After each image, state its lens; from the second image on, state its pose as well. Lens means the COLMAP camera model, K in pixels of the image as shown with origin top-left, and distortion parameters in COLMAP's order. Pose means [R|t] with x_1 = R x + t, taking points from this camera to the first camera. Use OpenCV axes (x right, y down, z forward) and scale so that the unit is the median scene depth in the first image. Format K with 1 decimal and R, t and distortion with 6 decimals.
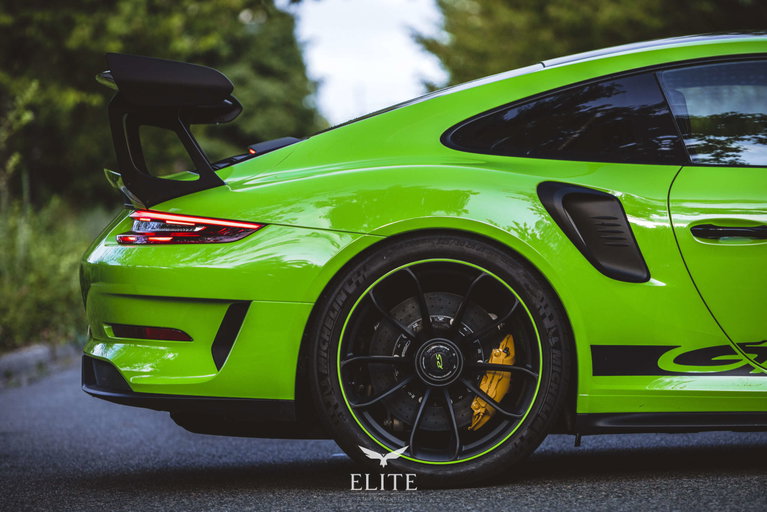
lens RADIAL K [[3988.9, 0, 383.5], [0, 3988.9, 256.0], [0, 0, 1]] dist [0.073955, 6.735309]
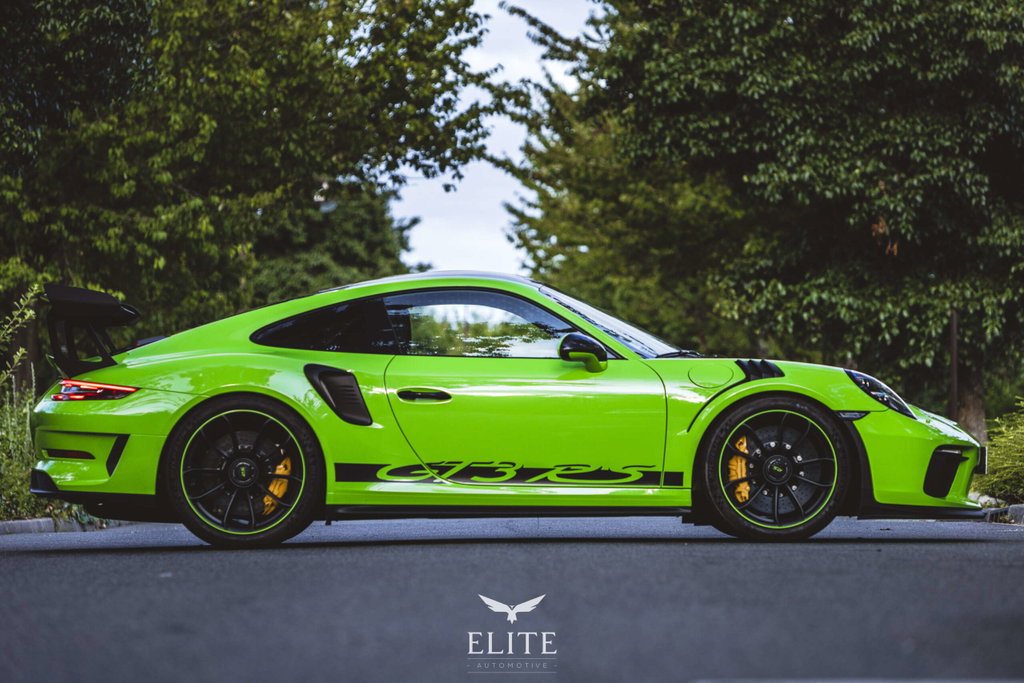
lens RADIAL K [[4767.9, 0, 512.0], [0, 4767.9, 341.5], [0, 0, 1]] dist [-0.365294, -1.103137]
pose [[0.999967, 0.007790, 0.002302, 0.119061], [-0.007721, 0.999564, -0.028496, 0.027389], [-0.002523, 0.028477, 0.999591, -0.959350]]
